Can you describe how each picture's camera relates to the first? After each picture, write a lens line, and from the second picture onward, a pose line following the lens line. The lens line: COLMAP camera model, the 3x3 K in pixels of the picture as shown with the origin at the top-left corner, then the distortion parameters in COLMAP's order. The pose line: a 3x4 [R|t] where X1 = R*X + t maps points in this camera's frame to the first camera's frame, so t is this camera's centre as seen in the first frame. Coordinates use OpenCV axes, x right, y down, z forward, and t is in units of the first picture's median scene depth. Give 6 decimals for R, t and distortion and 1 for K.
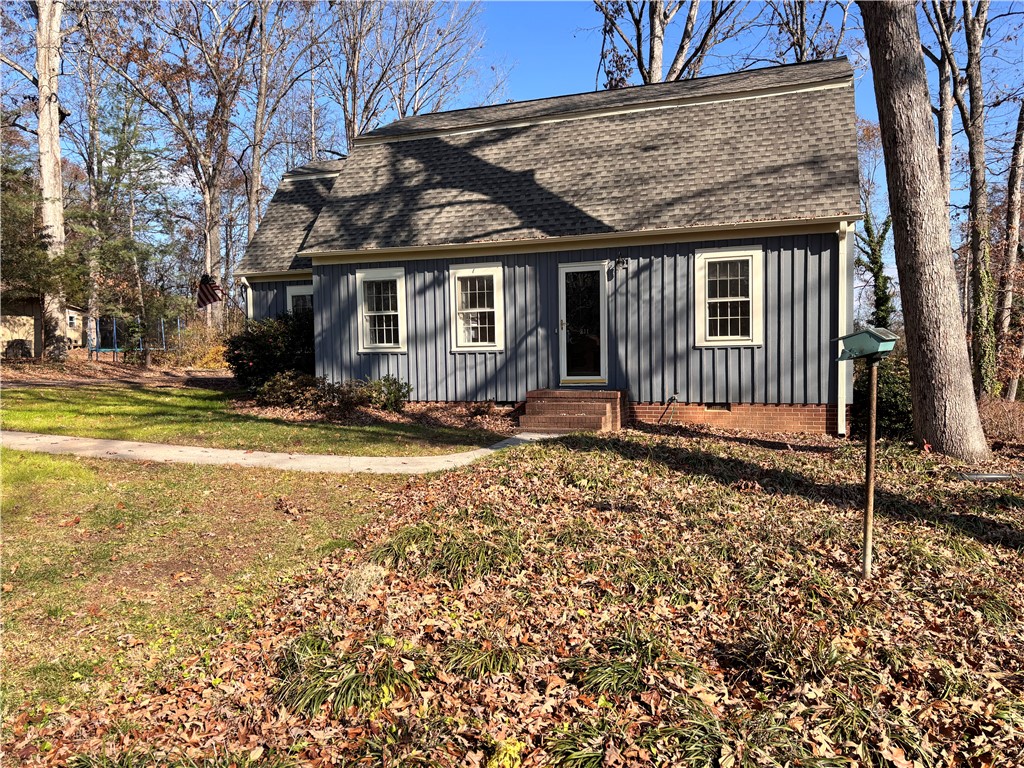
lens RADIAL K [[782.8, 0, 511.9], [0, 782.8, 382.8], [0, 0, 1]] dist [0.034343, -0.005622]
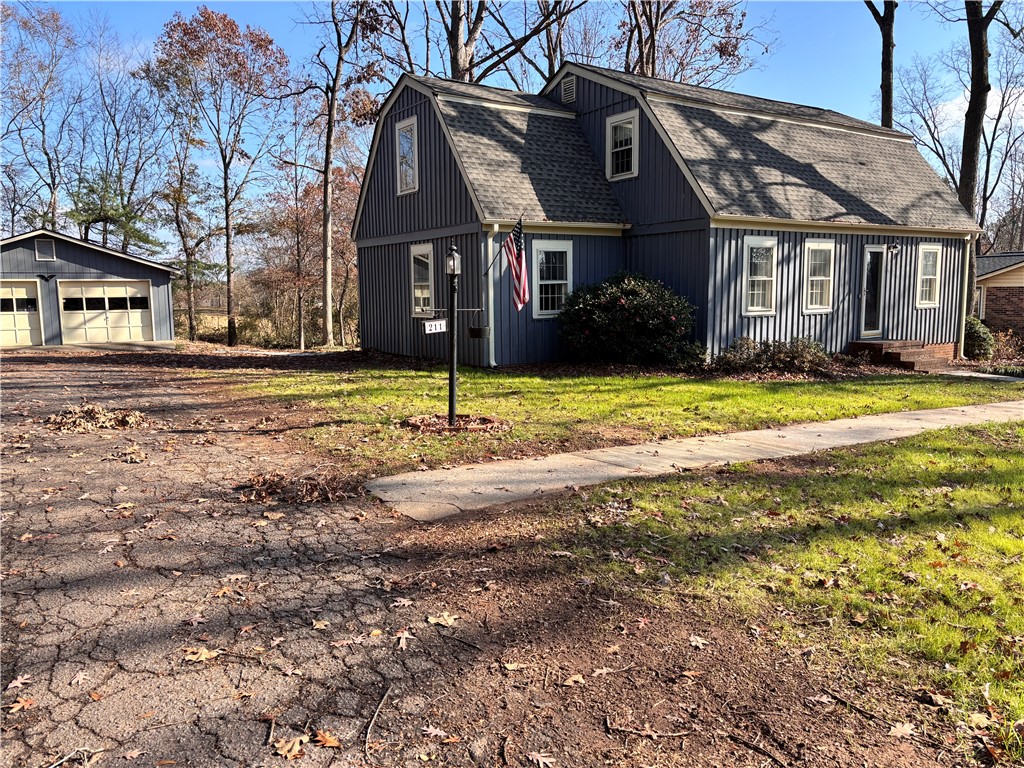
lens RADIAL K [[782.8, 0, 512.2], [0, 782.8, 386.8], [0, 0, 1]] dist [0.034343, -0.005622]
pose [[0.588215, -0.075354, 0.805186, -1.362245], [0.056317, 0.997049, 0.052169, -0.017574], [-0.806741, 0.014659, 0.590723, 0.702850]]
